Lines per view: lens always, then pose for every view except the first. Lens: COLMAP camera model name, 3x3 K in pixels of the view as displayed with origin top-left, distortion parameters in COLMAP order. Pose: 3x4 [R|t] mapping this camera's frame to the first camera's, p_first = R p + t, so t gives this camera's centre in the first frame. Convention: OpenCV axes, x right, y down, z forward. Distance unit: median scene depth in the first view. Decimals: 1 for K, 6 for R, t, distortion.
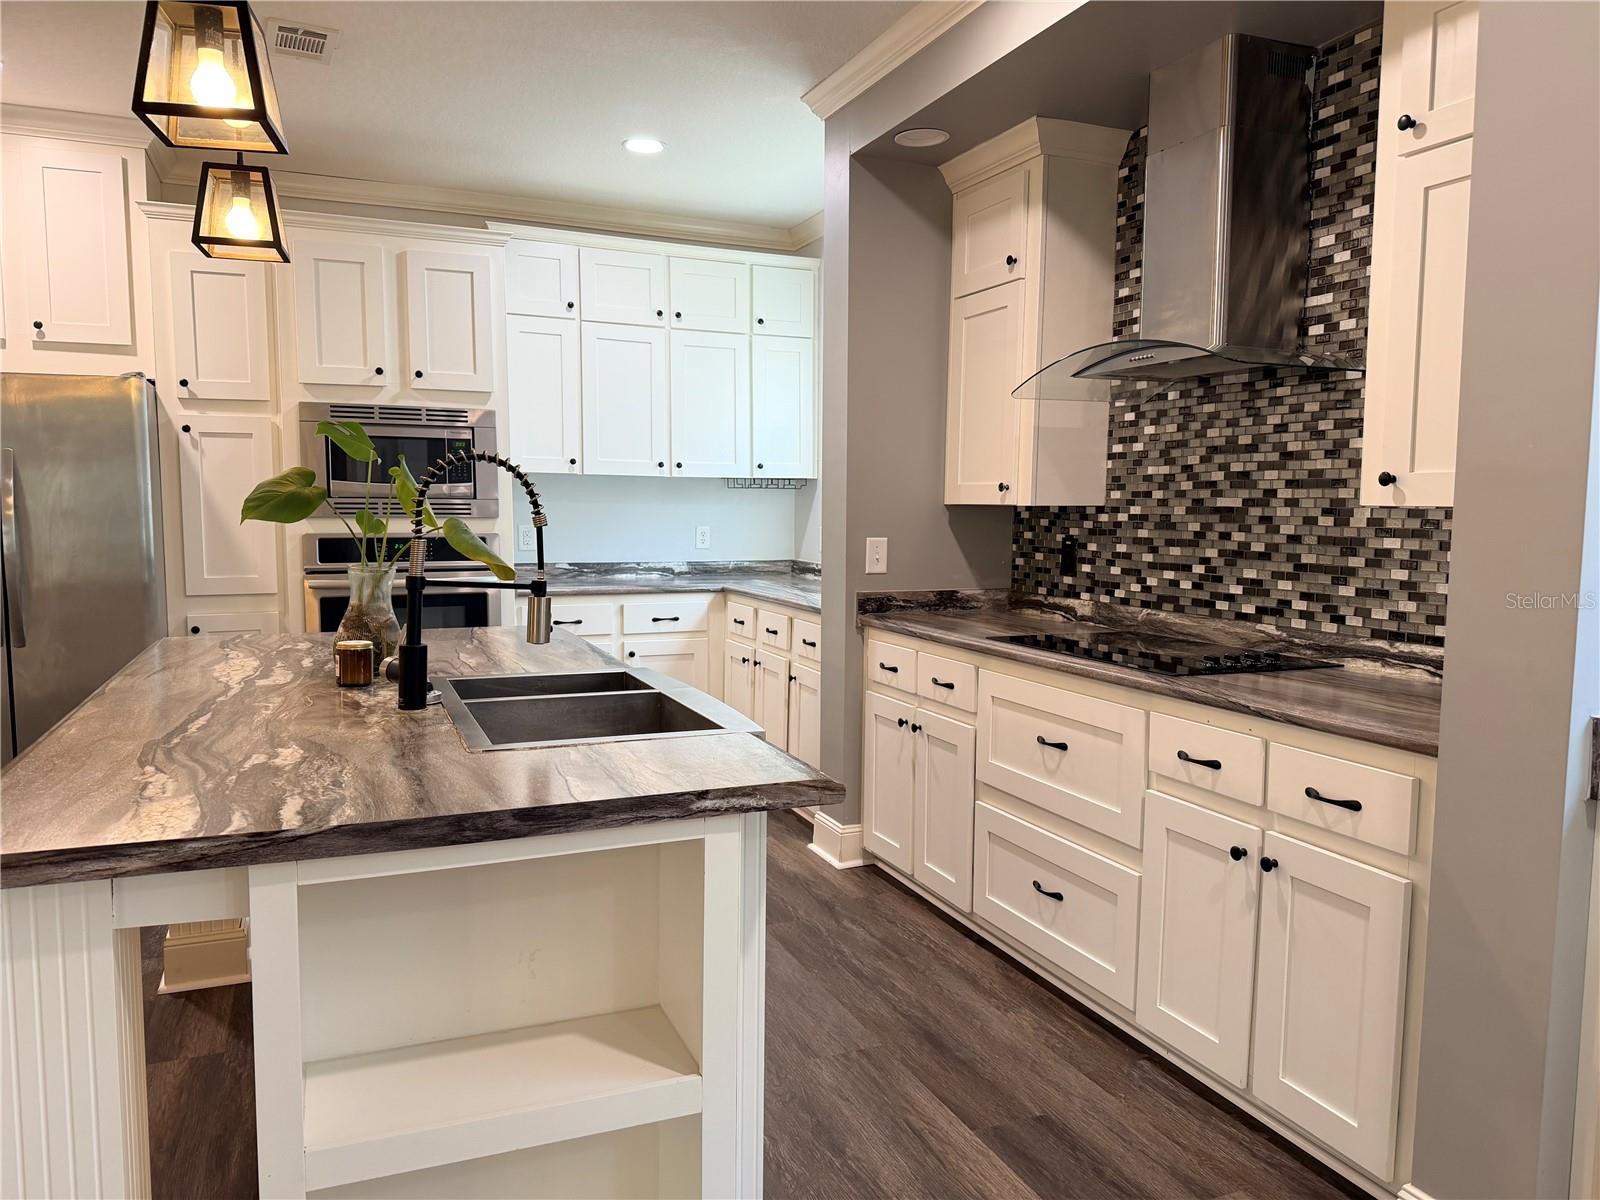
lens RADIAL K [[1131.4, 0, 799.7], [0, 1131.4, 600.5], [0, 0, 1]] dist [0.069213, -0.097686]
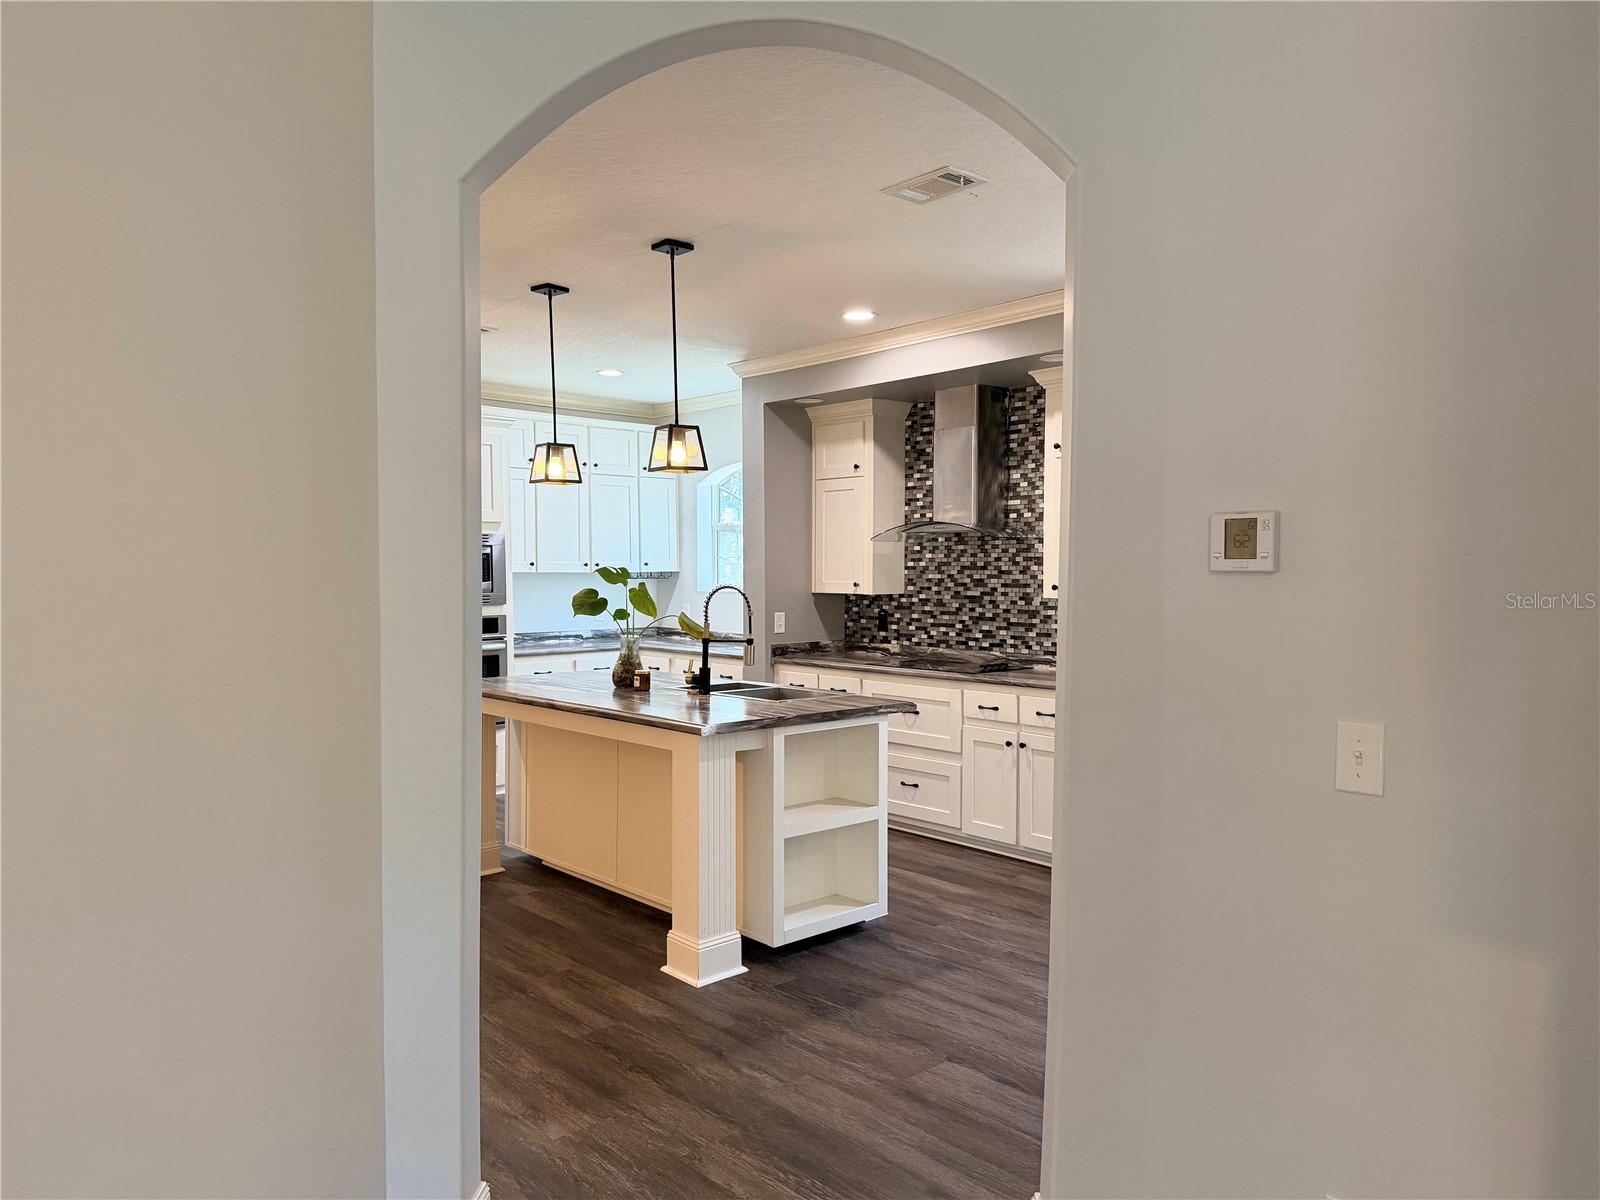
lens RADIAL K [[1131.4, 0, 796.0], [0, 1131.4, 593.4], [0, 0, 1]] dist [0.069213, -0.097686]
pose [[0.943528, -0.017049, 0.330854, -0.583222], [0.037388, 0.997775, -0.055208, 0.014740], [-0.329177, 0.064461, 0.942066, -0.794718]]
